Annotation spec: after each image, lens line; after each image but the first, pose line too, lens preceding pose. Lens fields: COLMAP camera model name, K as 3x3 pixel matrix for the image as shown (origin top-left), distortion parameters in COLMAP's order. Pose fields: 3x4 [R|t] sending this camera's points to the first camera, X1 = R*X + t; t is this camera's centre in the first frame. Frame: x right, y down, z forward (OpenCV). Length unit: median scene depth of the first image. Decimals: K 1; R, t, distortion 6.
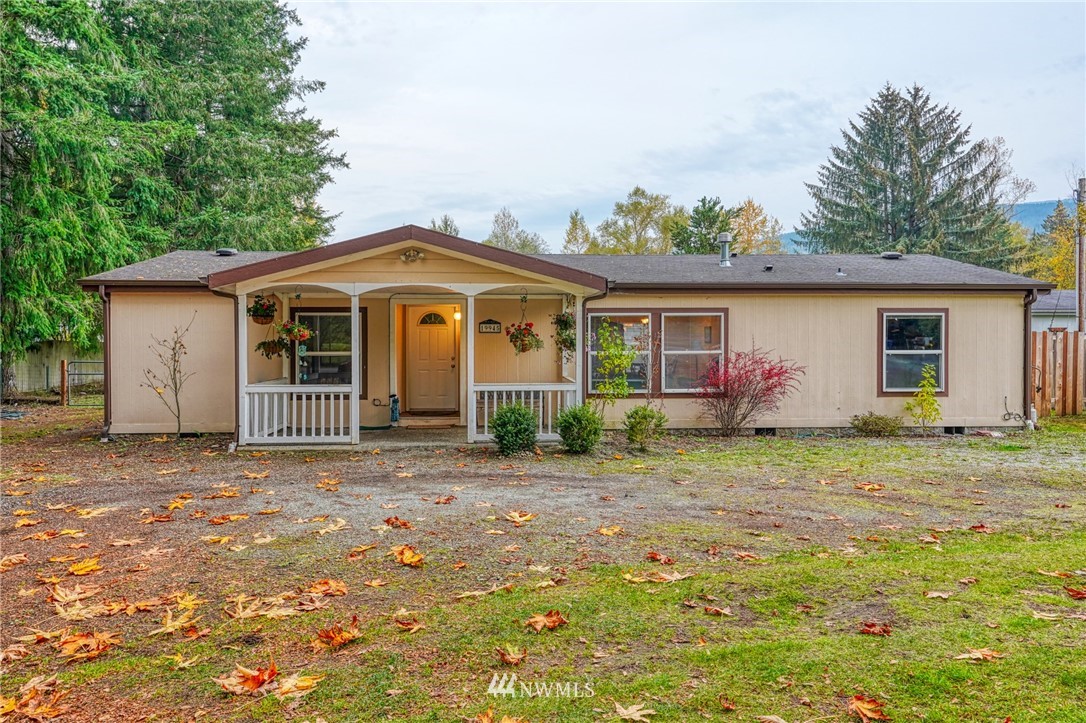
lens RADIAL K [[782.9, 0, 542.7], [0, 782.9, 361.4], [0, 0, 1]] dist [-0.000578, -0.000012]
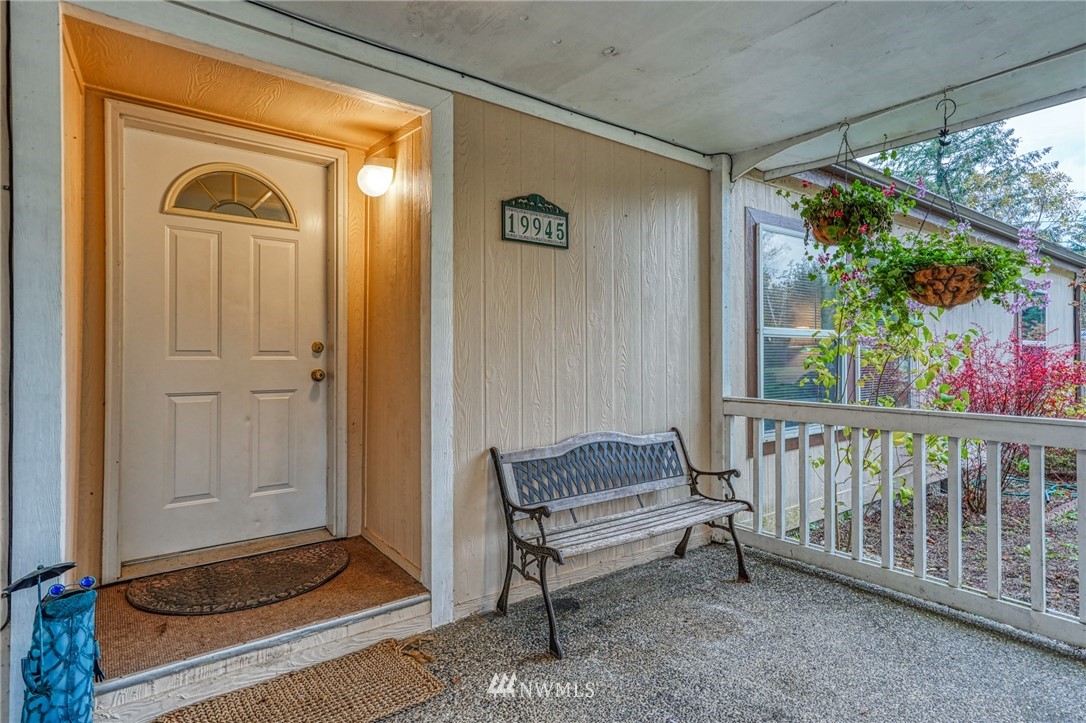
lens RADIAL K [[565.3, 0, 544.0], [0, 565.3, 353.0], [0, 0, 1]] dist [0.002157, 0.000350]
pose [[0.831393, -0.001008, 0.555685, -0.169528], [0.009066, 0.999890, -0.011750, 0.001386], [-0.555612, 0.014807, 0.831310, 0.842922]]
